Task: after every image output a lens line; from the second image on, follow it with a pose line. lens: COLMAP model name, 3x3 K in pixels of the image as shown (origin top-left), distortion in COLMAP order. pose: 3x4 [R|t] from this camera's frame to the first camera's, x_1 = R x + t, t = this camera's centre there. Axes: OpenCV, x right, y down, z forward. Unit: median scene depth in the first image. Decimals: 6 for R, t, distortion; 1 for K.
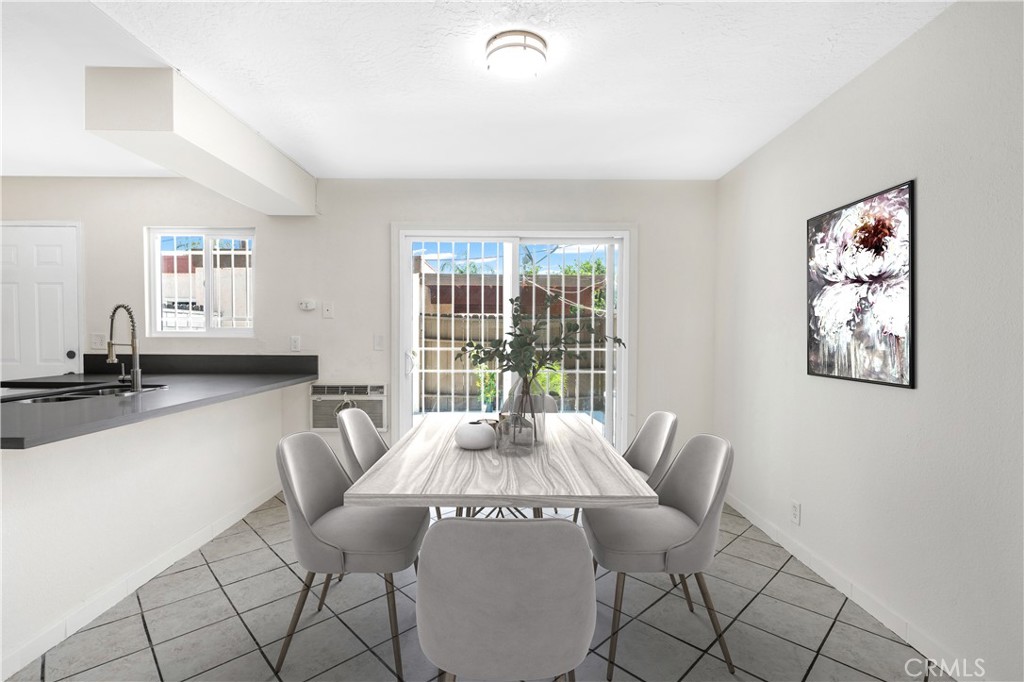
lens RADIAL K [[475.3, 0, 515.6], [0, 475.3, 341.1], [0, 0, 1]] dist [-0.002531, 0.000710]
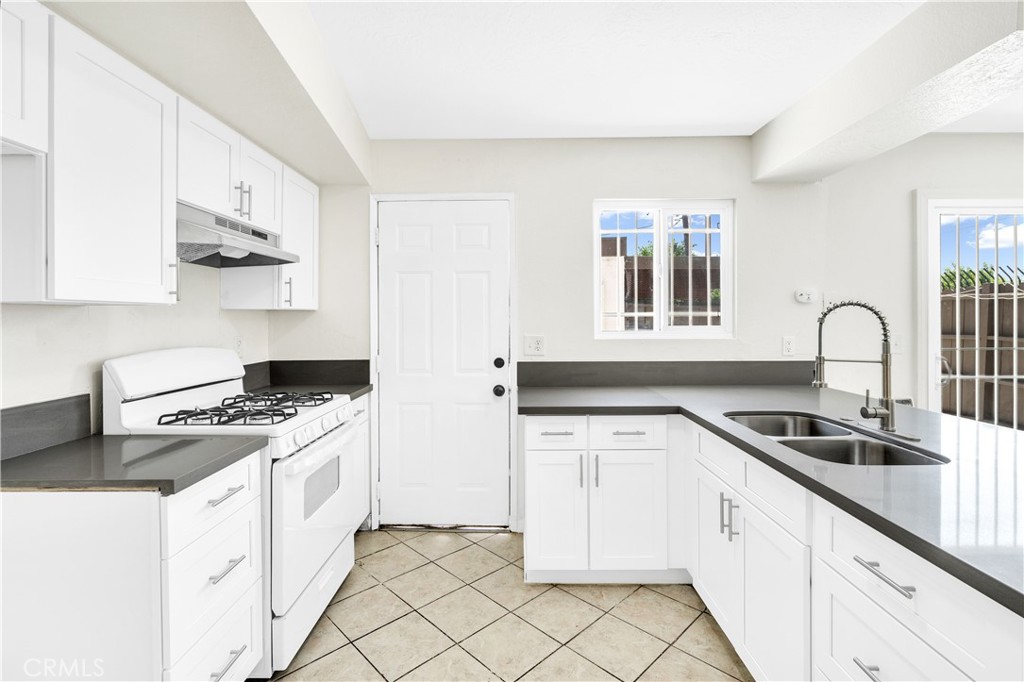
lens RADIAL K [[467.9, 0, 512.8], [0, 467.9, 320.3], [0, 0, 1]] dist [-0.003286, -0.000193]
pose [[0.999867, -0.013694, -0.008815, -0.917375], [0.013643, 0.999891, -0.005721, -0.037378], [0.008892, 0.005600, 0.999945, 0.227698]]
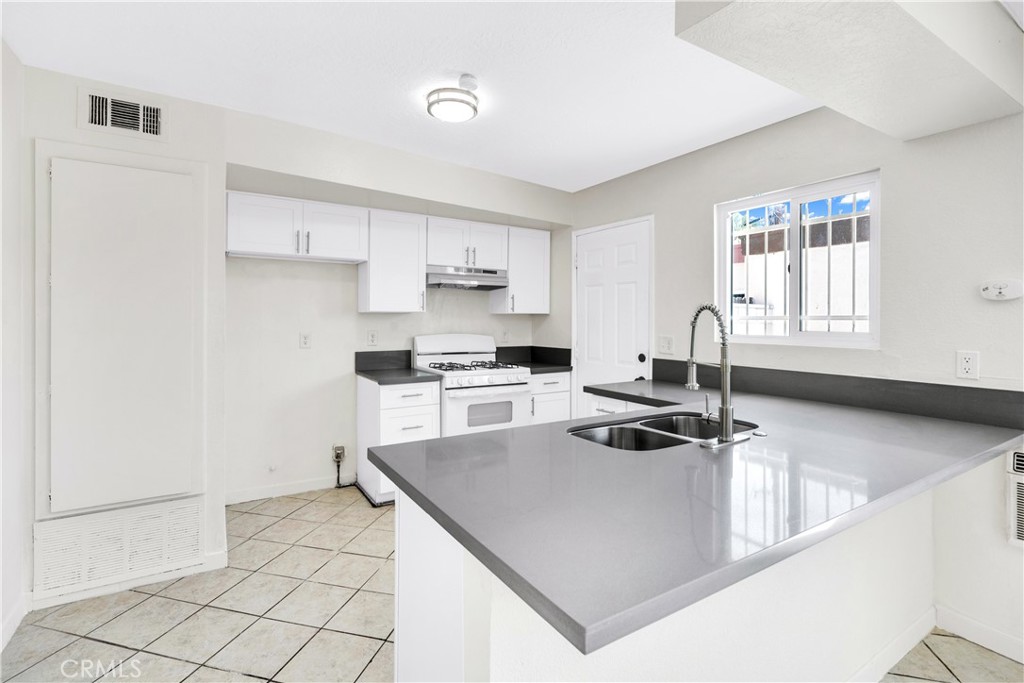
lens RADIAL K [[475.3, 0, 515.6], [0, 475.3, 341.6], [0, 0, 1]] dist [-0.002531, 0.000710]
pose [[0.541271, 0.031900, -0.840243, -0.286980], [-0.009388, 0.999447, 0.031897, -0.031378], [0.840796, -0.009377, 0.541271, 0.285059]]
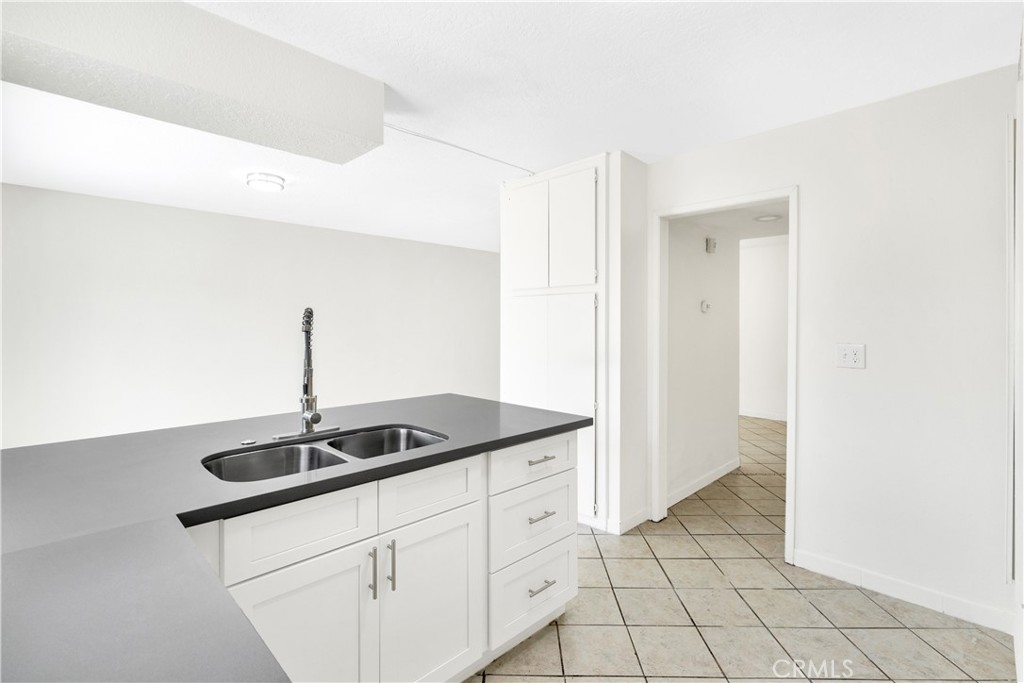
lens RADIAL K [[475.3, 0, 515.6], [0, 475.3, 341.6], [0, 0, 1]] dist [-0.002531, 0.000710]
pose [[-0.707800, -0.032803, 0.705651, -1.064749], [0.000519, 0.998897, 0.046956, -0.044403], [-0.706413, 0.033602, -0.707002, 0.891858]]
